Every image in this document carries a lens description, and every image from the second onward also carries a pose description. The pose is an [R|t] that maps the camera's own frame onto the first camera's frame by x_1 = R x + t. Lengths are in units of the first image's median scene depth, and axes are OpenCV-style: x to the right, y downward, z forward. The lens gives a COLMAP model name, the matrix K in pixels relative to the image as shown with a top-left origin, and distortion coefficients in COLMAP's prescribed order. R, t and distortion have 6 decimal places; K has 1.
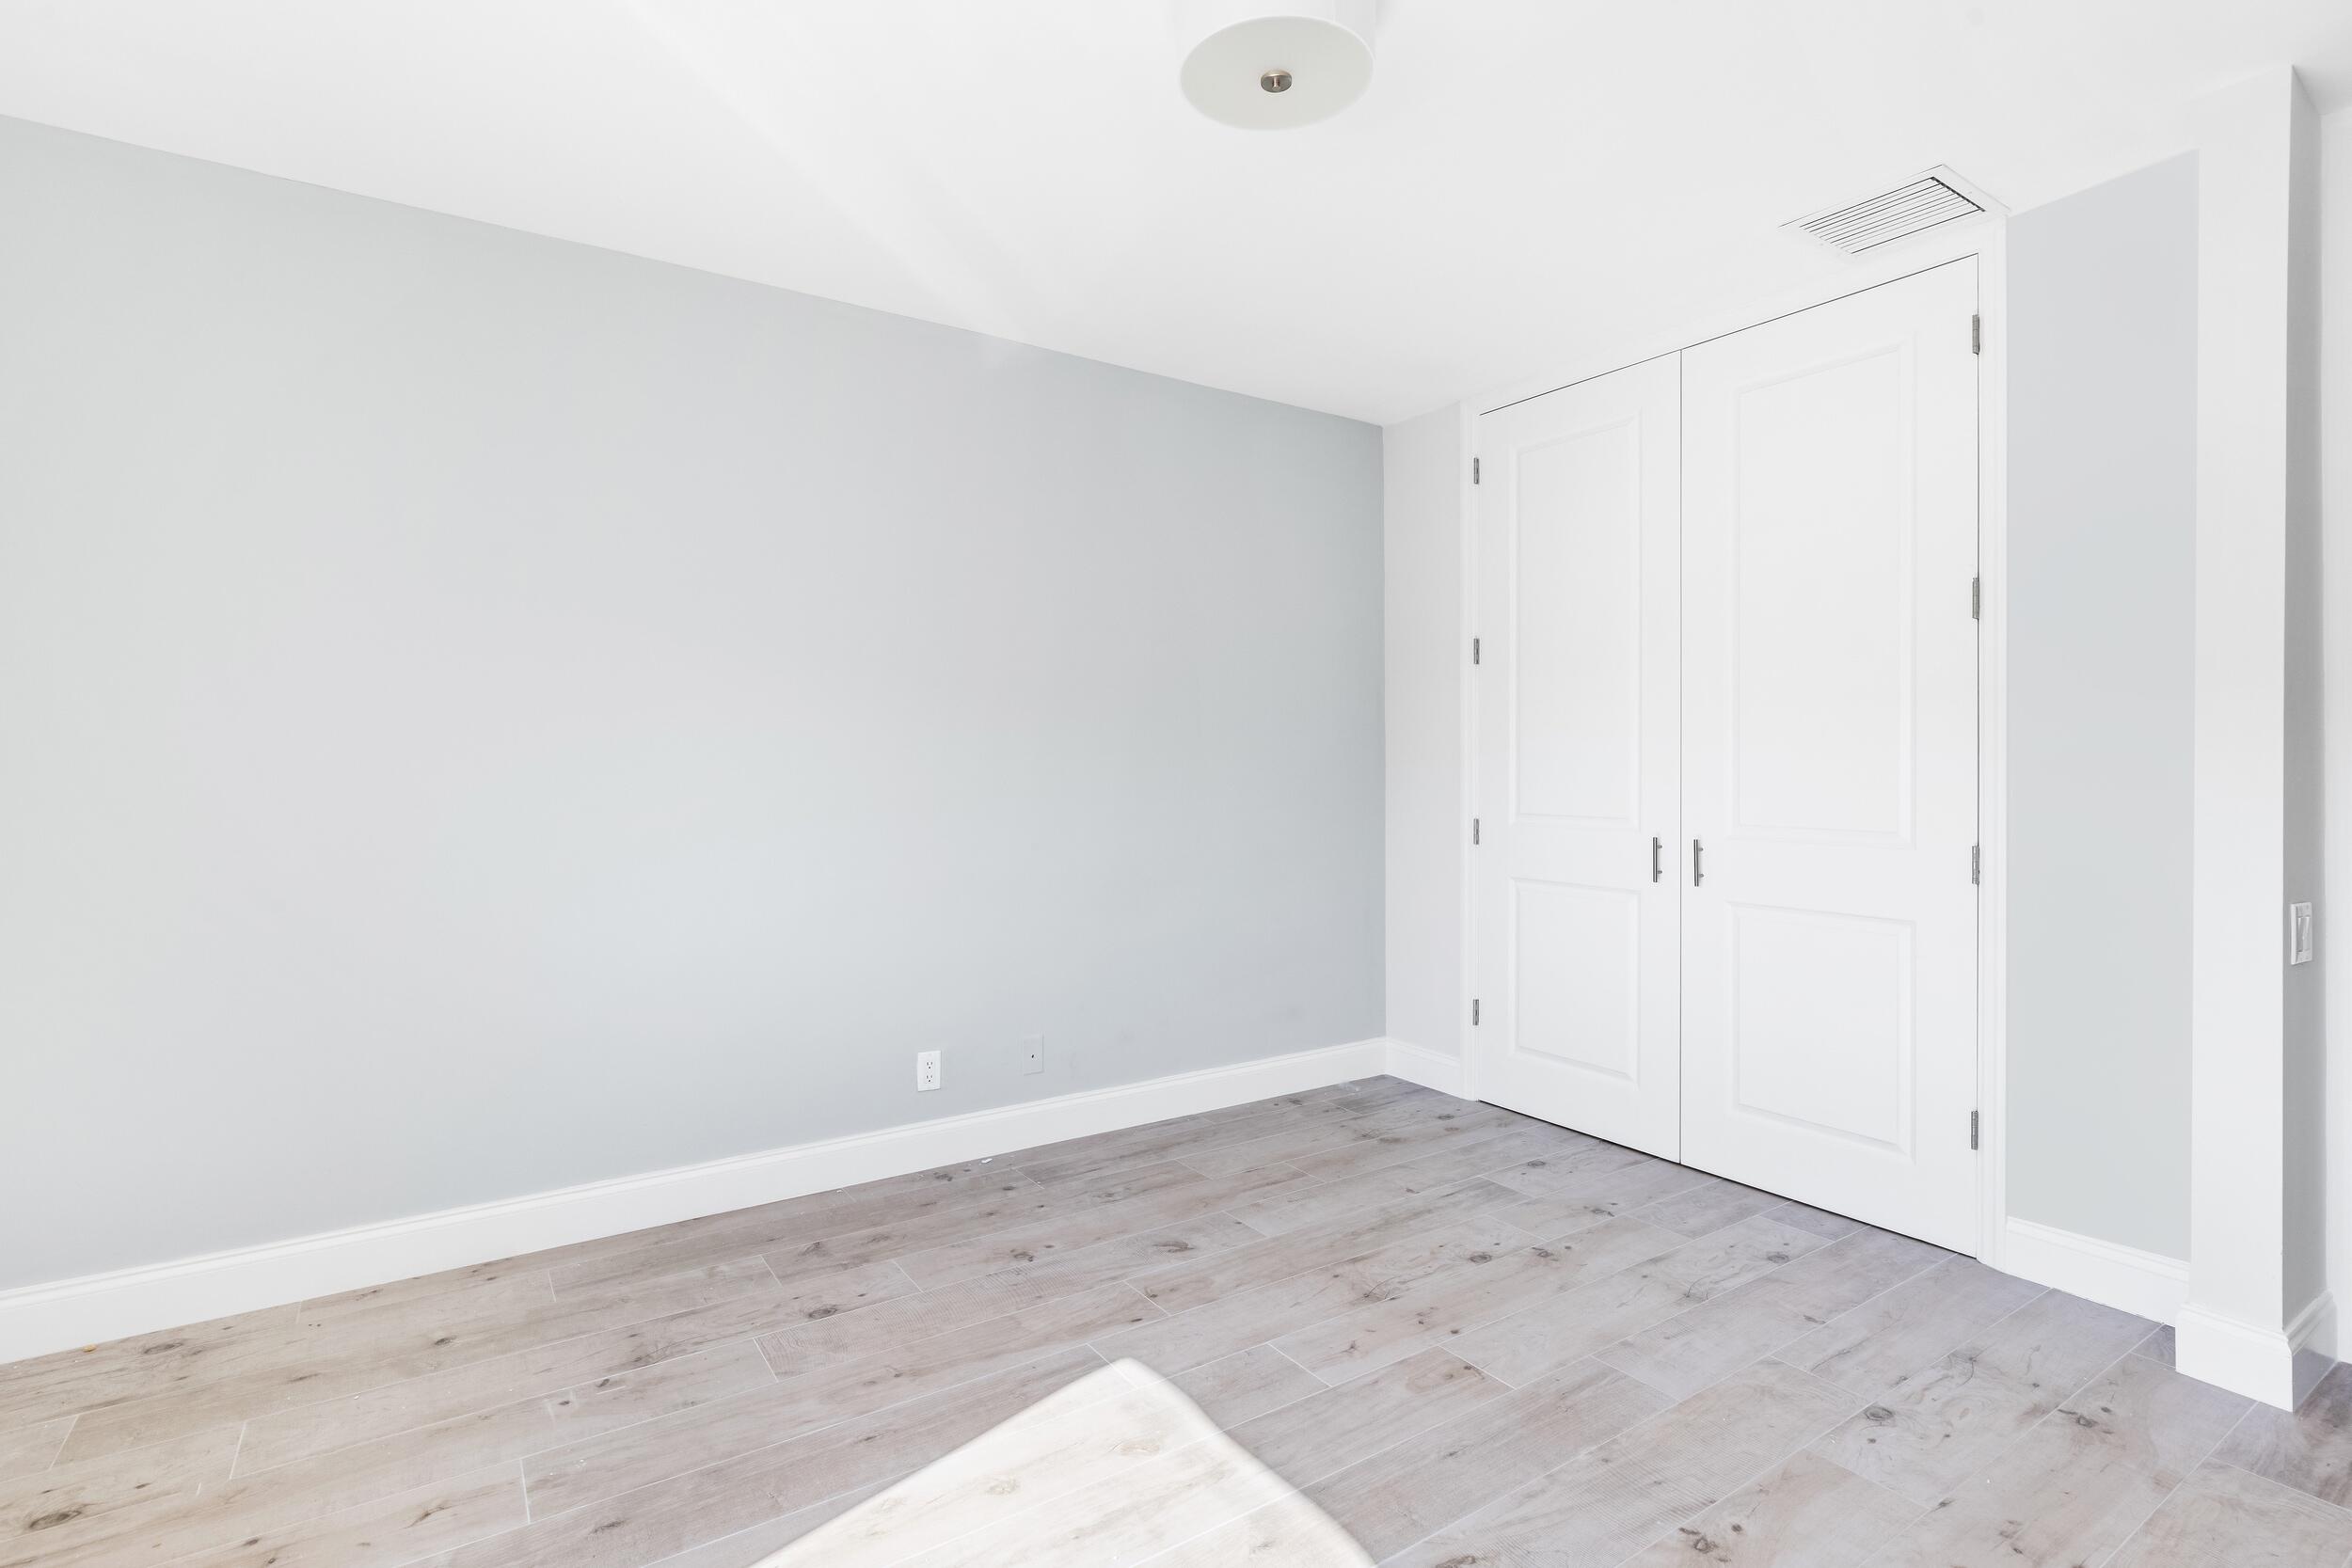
lens RADIAL K [[1127.2, 0, 1177.3], [0, 1127.2, 773.4], [0, 0, 1]] dist [-0.002318, 0.000038]
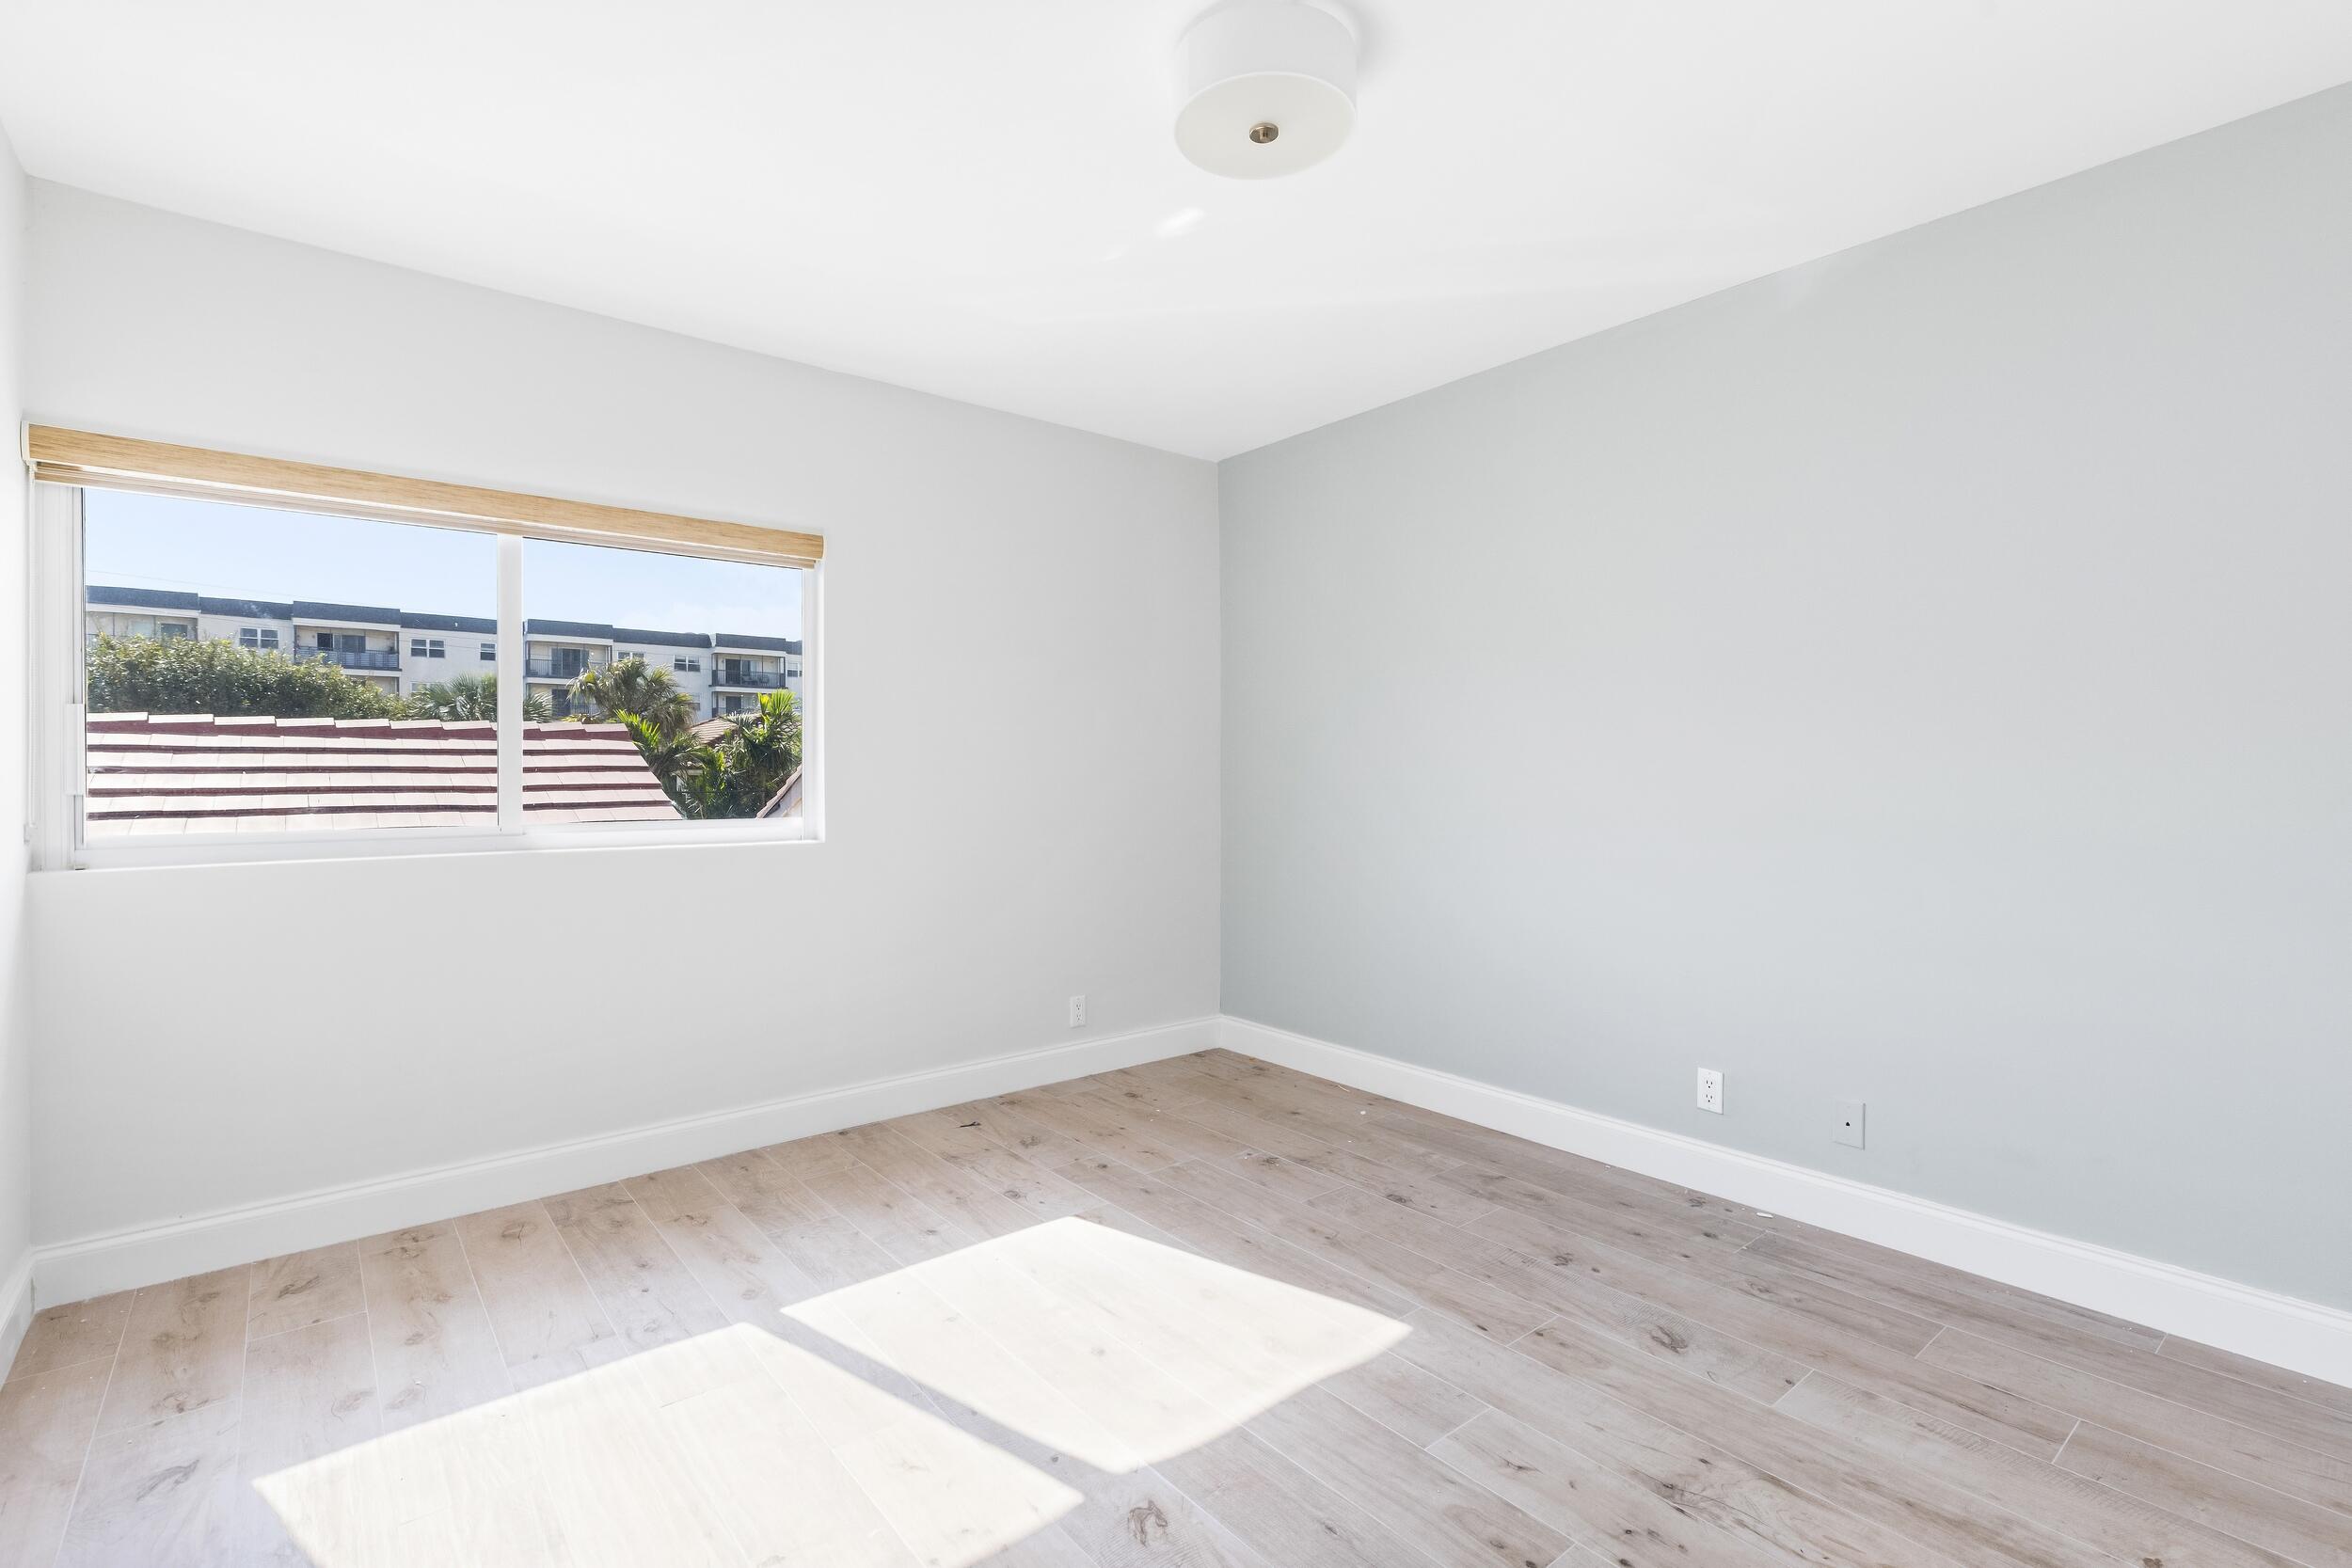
lens RADIAL K [[1091.9, 0, 1177.6], [0, 1091.9, 771.1], [0, 0, 1]] dist [0.003046, 0.000133]
pose [[0.093206, 0.003805, -0.995640, 0.781286], [-0.008249, 0.999961, 0.003049, -0.004069], [0.995613, 0.007929, 0.093234, 0.559782]]
